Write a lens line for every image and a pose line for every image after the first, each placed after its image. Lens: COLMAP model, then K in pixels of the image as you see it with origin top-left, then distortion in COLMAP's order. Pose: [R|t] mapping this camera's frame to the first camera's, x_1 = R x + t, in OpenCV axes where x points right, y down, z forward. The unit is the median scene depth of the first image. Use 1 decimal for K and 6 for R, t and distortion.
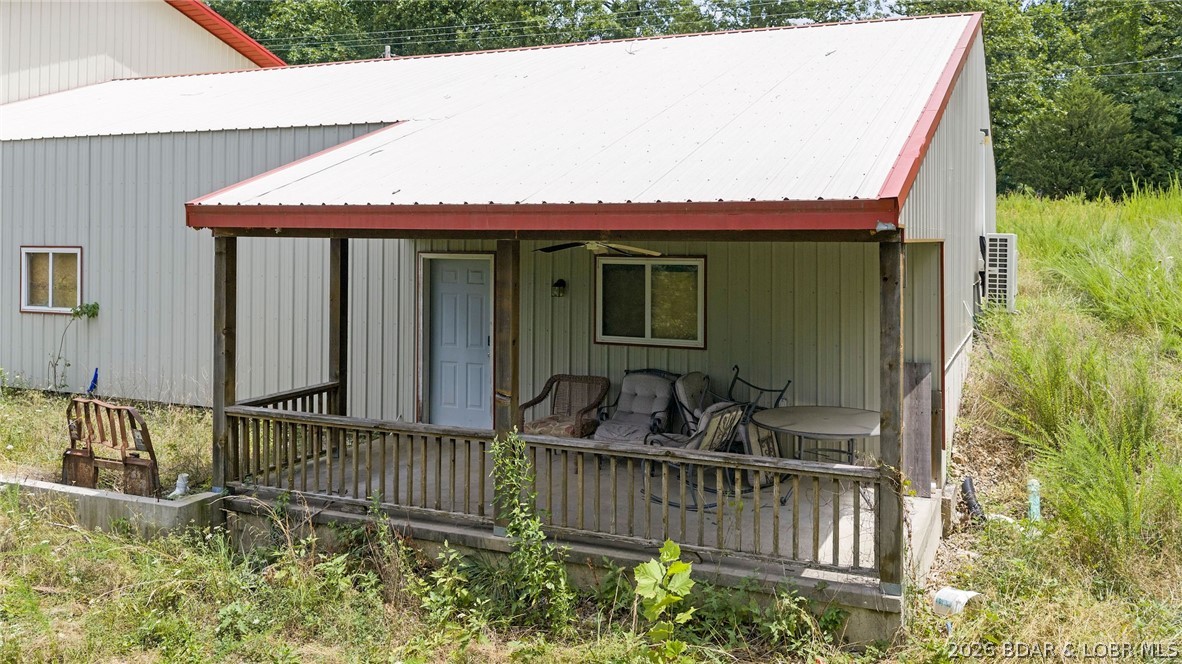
lens RADIAL K [[1013.2, 0, 590.3], [0, 1013.2, 249.1], [0, 0, 1]] dist [0.000843, -0.000446]
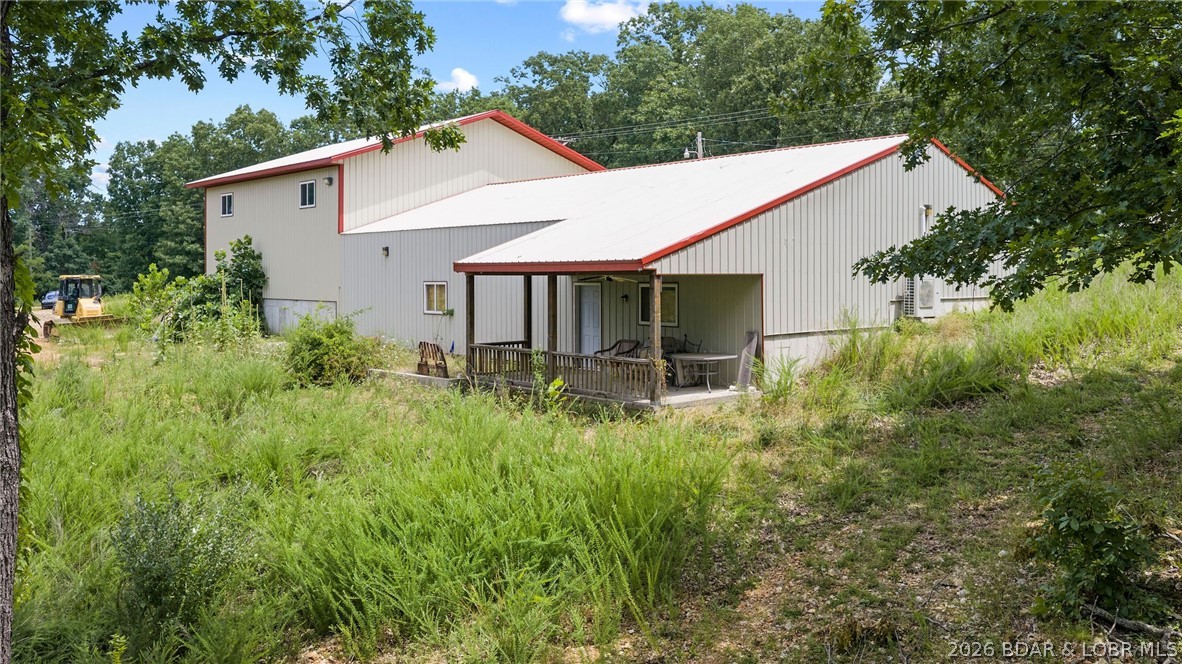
lens RADIAL K [[960.7, 0, 591.0], [0, 960.7, 332.0], [0, 0, 1]] dist [0.004418, -0.010400]
pose [[0.912981, 0.015256, -0.407718, 0.762199], [0.003412, 0.998980, 0.045022, 0.018577], [0.407989, -0.042496, 0.911997, -0.897294]]
